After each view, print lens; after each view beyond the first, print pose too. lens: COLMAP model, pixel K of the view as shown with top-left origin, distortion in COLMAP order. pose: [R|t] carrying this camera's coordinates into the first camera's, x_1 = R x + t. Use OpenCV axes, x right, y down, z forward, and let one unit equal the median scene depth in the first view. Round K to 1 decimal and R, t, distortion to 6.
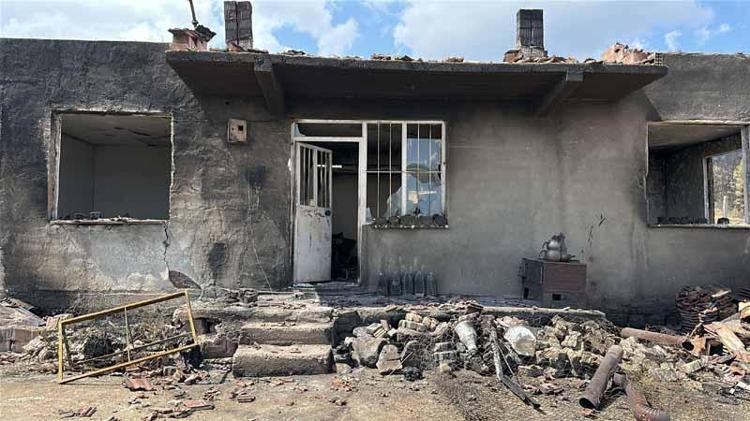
lens RADIAL K [[635.4, 0, 366.9], [0, 635.4, 205.9], [0, 0, 1]] dist [0.081039, -0.096914]
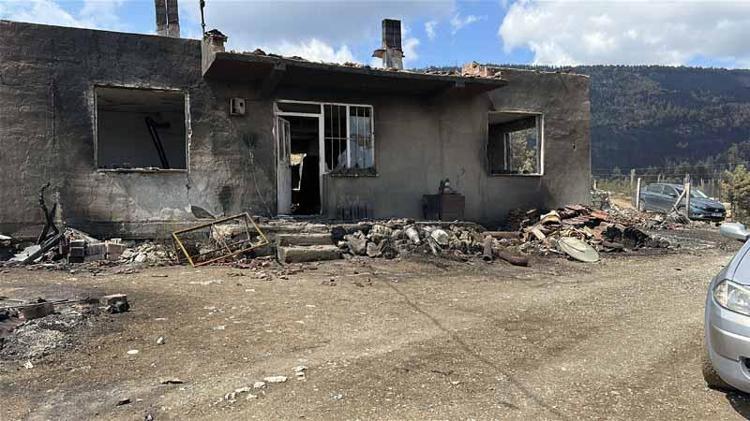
lens RADIAL K [[635.4, 0, 378.7], [0, 635.4, 215.7], [0, 0, 1]] dist [0.081039, -0.096914]
pose [[0.933029, -0.020905, 0.359194, -0.423994], [-0.003292, 0.997773, 0.066622, 0.027728], [-0.359787, -0.063342, 0.930882, -0.438422]]
